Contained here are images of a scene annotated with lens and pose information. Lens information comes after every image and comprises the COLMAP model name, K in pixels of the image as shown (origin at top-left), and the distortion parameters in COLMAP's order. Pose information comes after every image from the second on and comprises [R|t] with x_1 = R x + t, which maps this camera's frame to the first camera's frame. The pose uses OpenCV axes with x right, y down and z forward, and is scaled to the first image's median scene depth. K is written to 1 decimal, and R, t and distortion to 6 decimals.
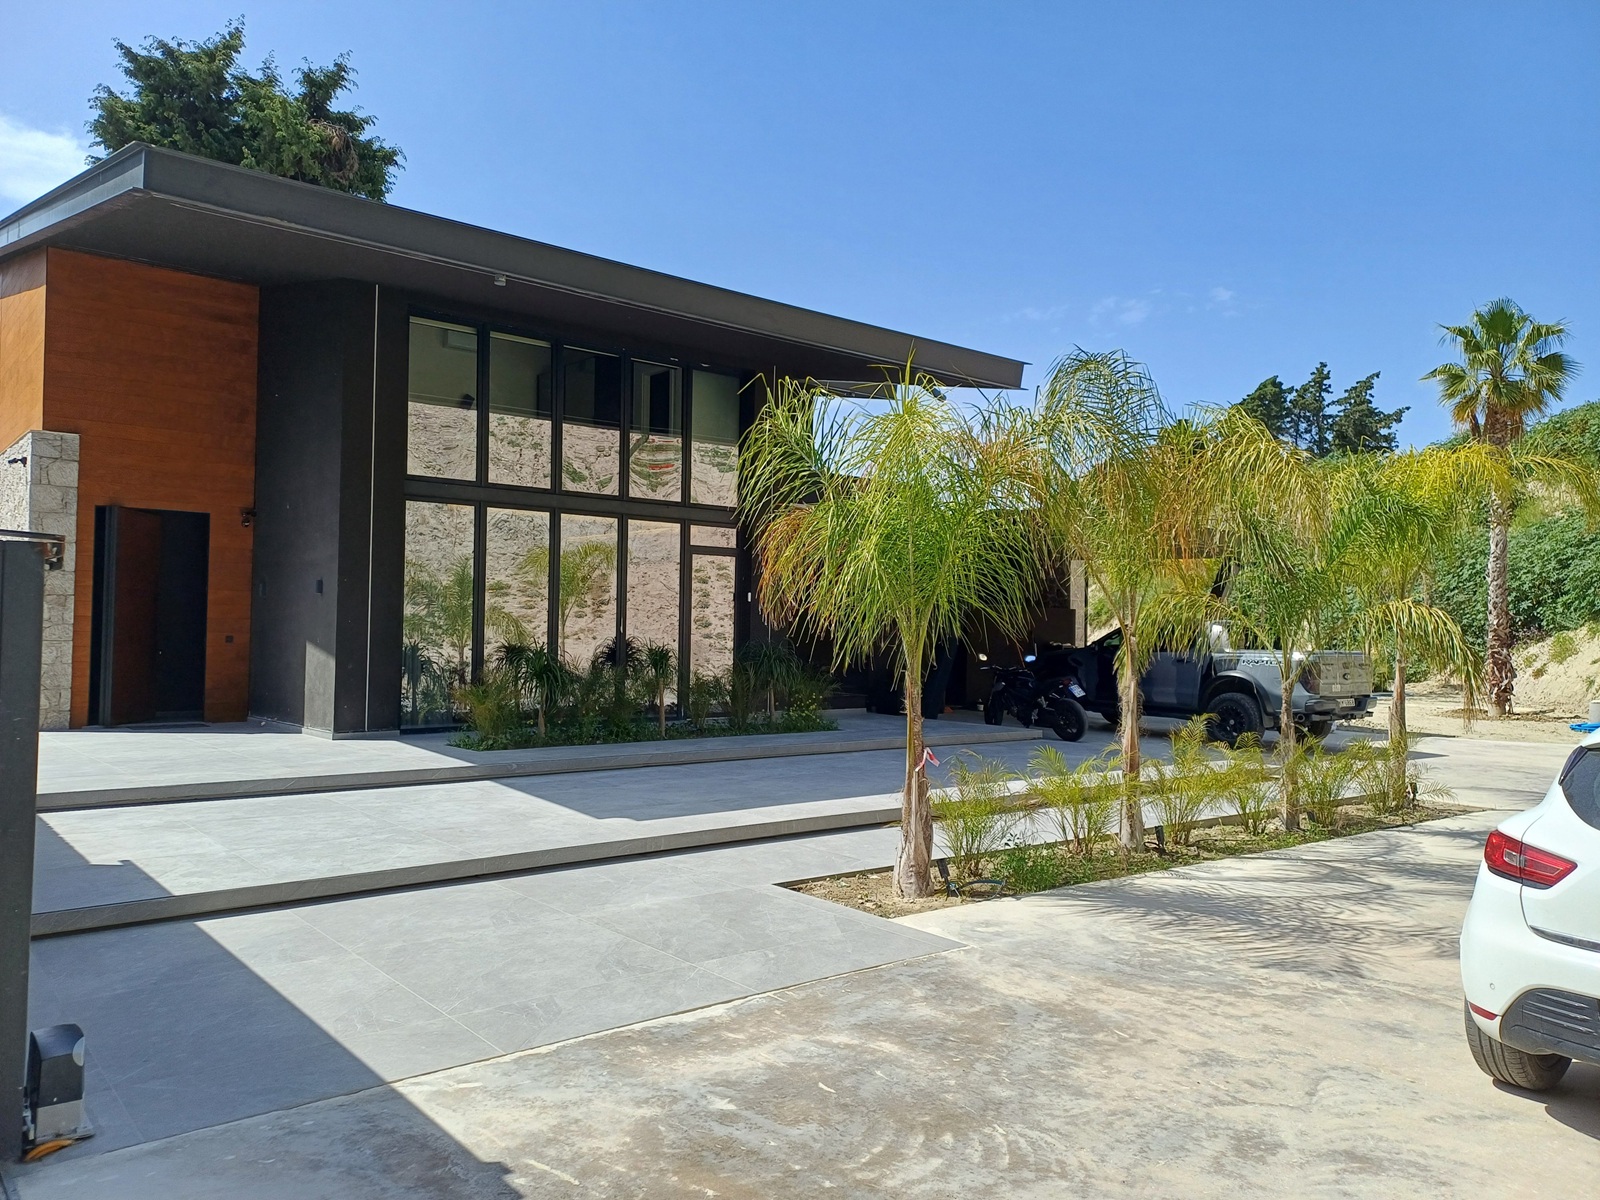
lens RADIAL K [[1188.3, 0, 837.2], [0, 1188.3, 601.5], [0, 0, 1]] dist [0.041521, 0.000859]
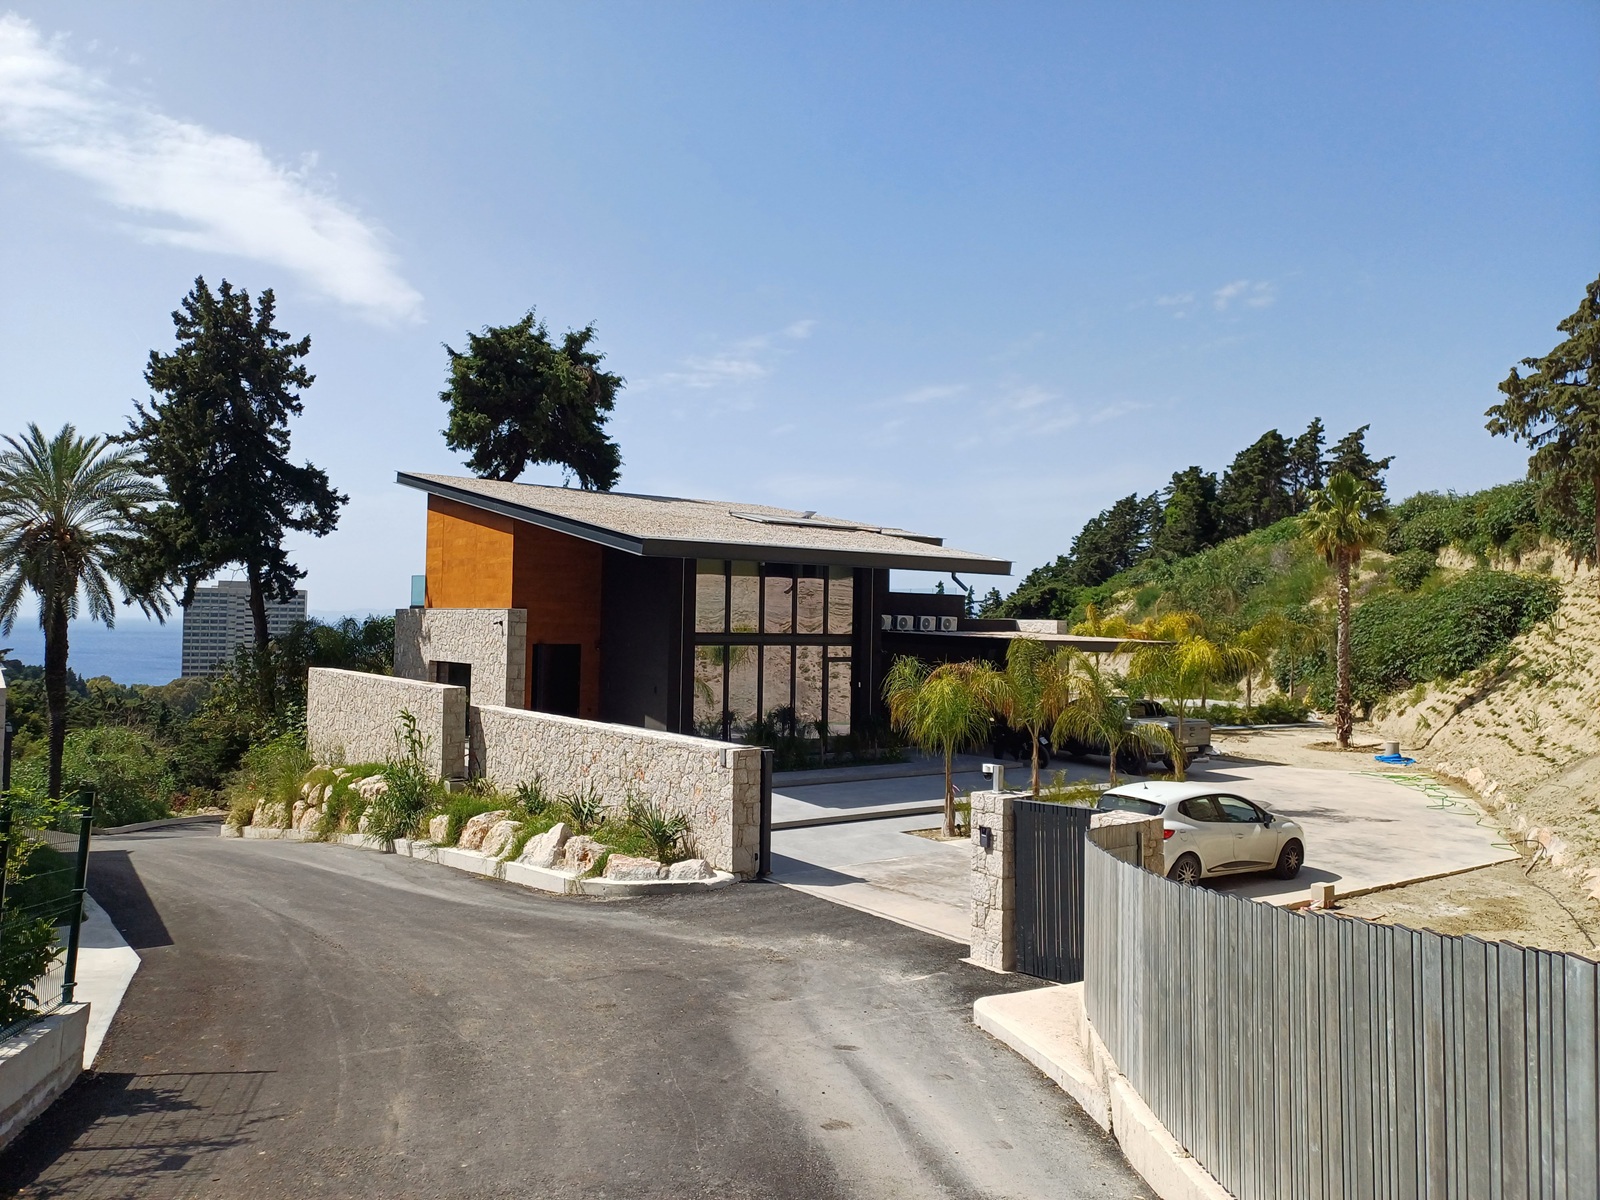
lens RADIAL K [[1215.4, 0, 800.0], [0, 1215.4, 600.0], [0, 0, 1]] dist [0.118519, -0.146390]
pose [[0.997886, 0.001803, -0.064961, -0.031122], [-0.001007, 0.999924, 0.012284, -0.109496], [0.064978, -0.012193, 0.997812, -0.596969]]
